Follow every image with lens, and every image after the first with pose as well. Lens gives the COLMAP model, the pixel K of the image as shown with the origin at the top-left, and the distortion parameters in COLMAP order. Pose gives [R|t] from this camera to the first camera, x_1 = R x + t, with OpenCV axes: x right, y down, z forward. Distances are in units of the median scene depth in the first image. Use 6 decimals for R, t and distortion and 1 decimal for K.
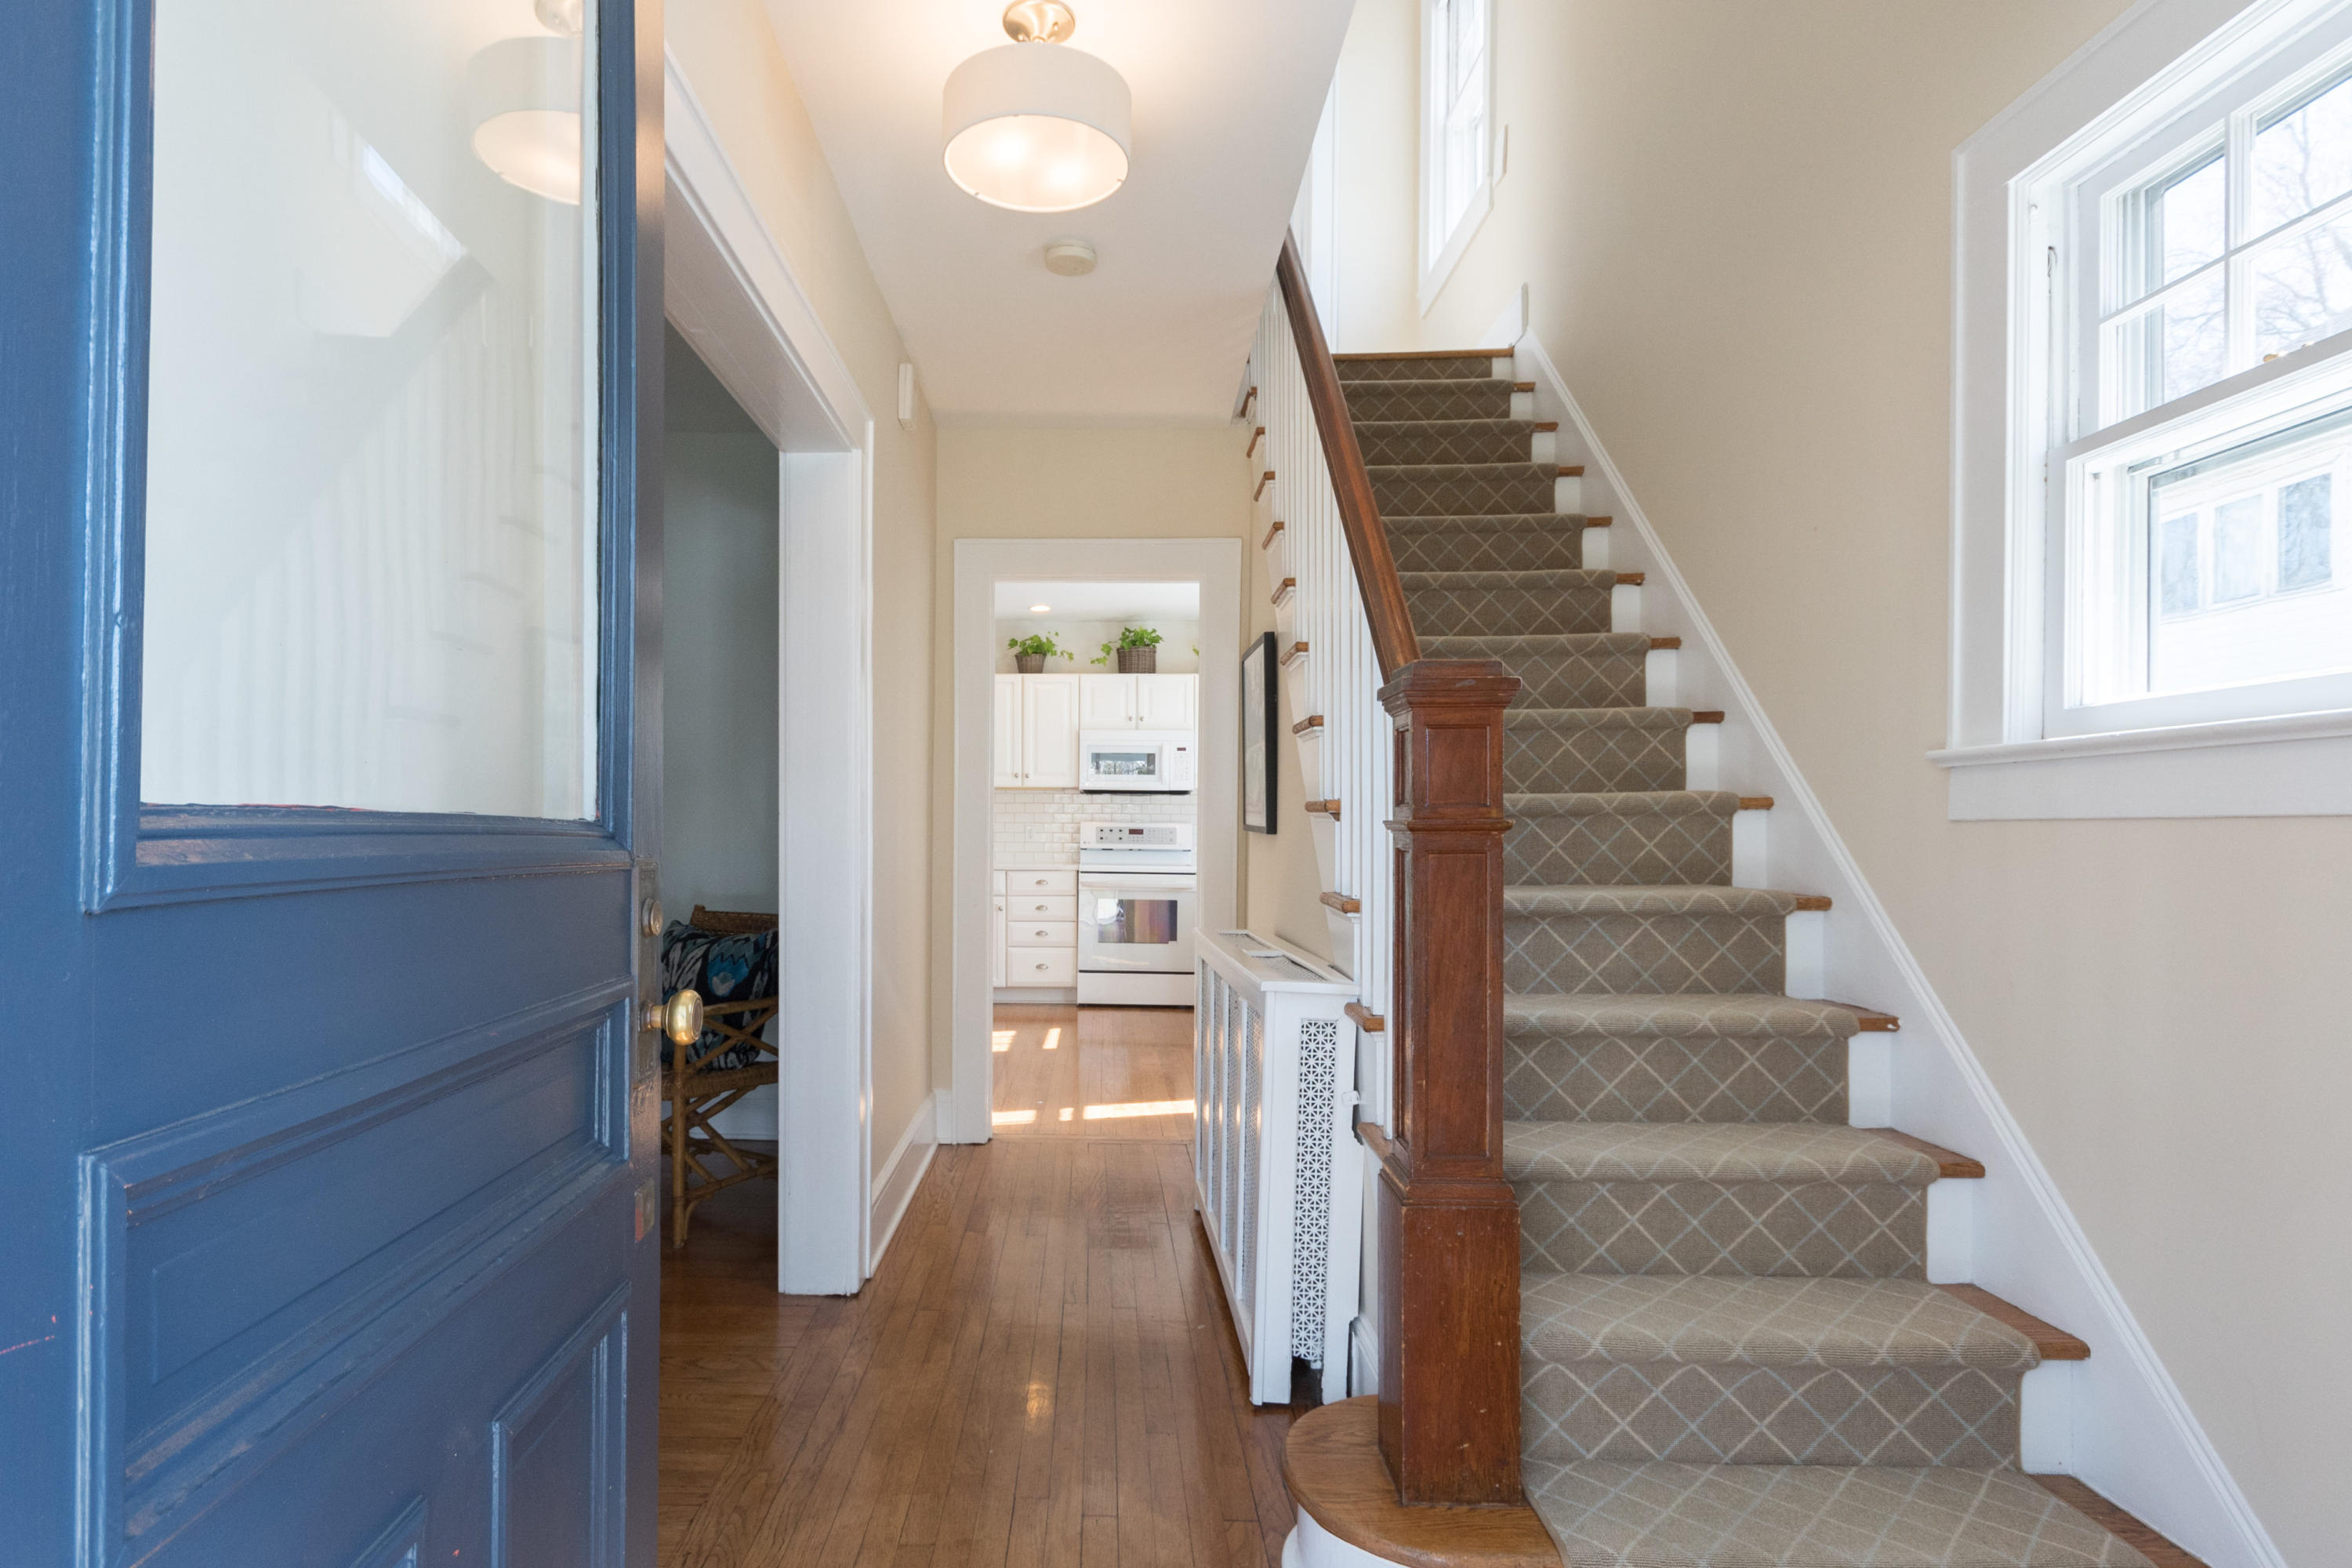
lens RADIAL K [[1237.8, 0, 1056.9], [0, 1237.8, 834.0], [0, 0, 1]] dist [-0.017969, 0.003792]
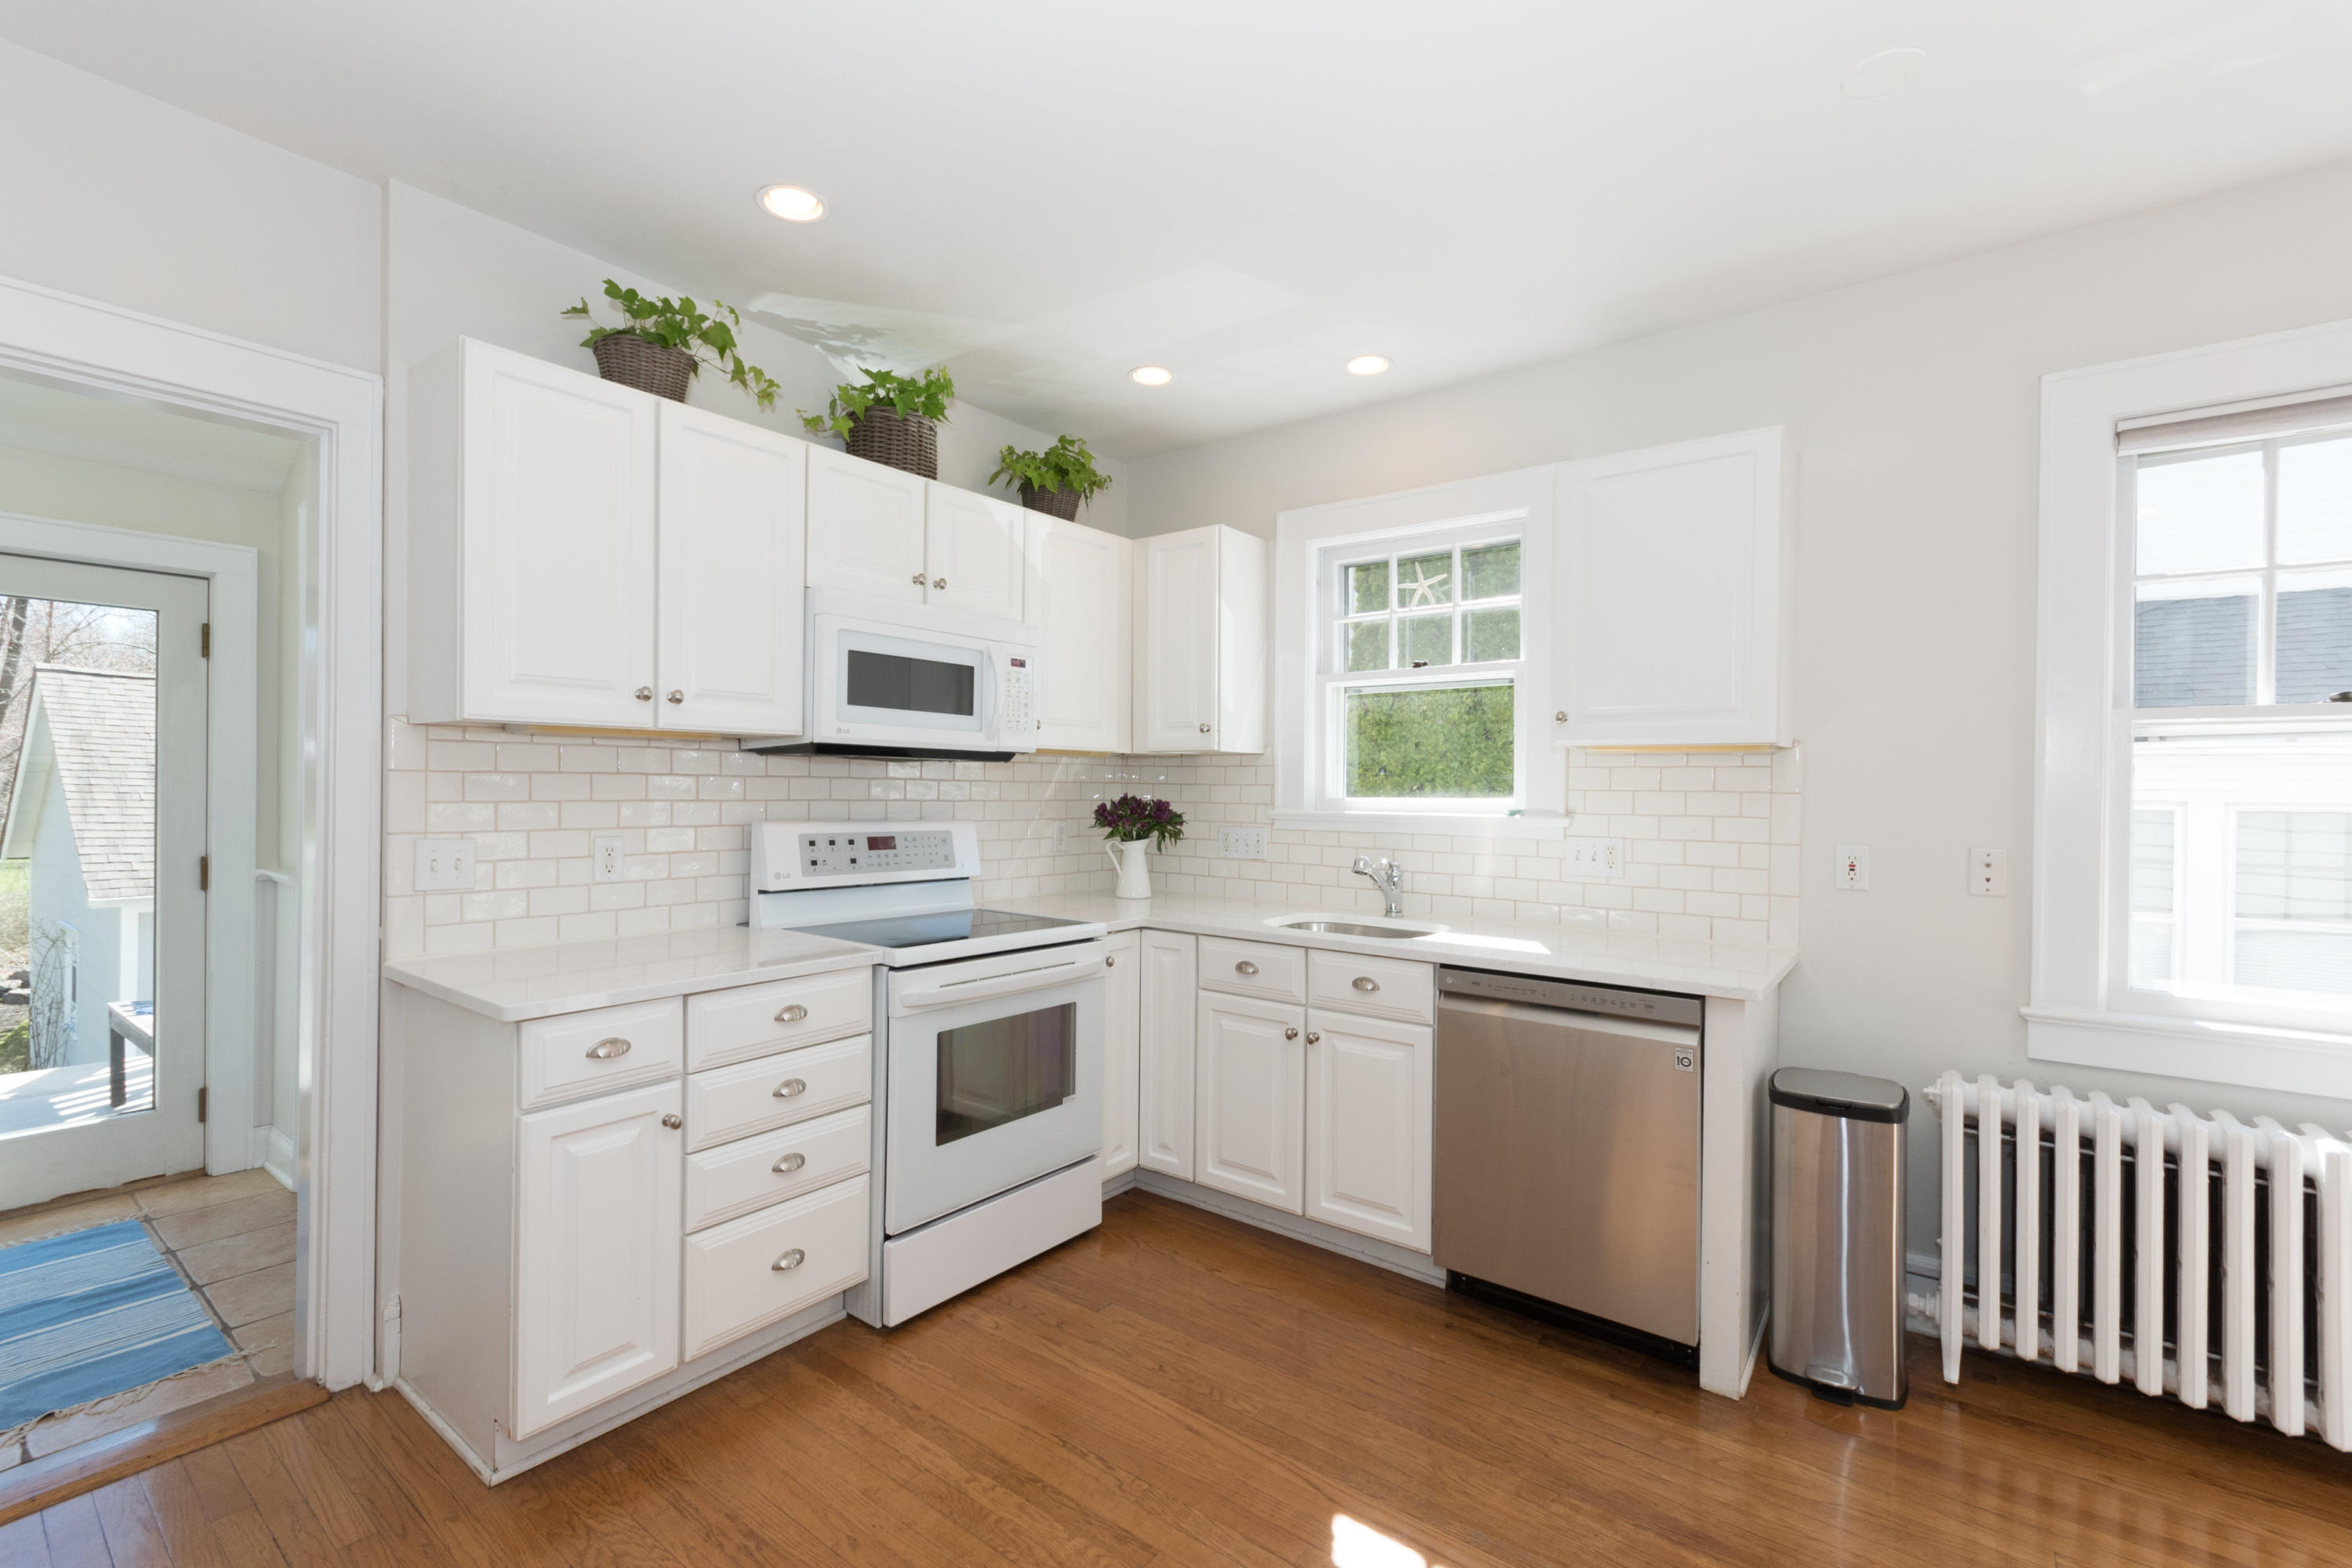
lens RADIAL K [[1027.0, 0, 1169.4], [0, 1027.0, 792.9], [0, 0, 1]] dist [0.002646, 0.000442]
pose [[0.582334, -0.002146, 0.812947, -0.316156], [-0.009278, 0.999914, 0.009286, -0.043969], [-0.812897, -0.012950, 0.582264, 1.311981]]
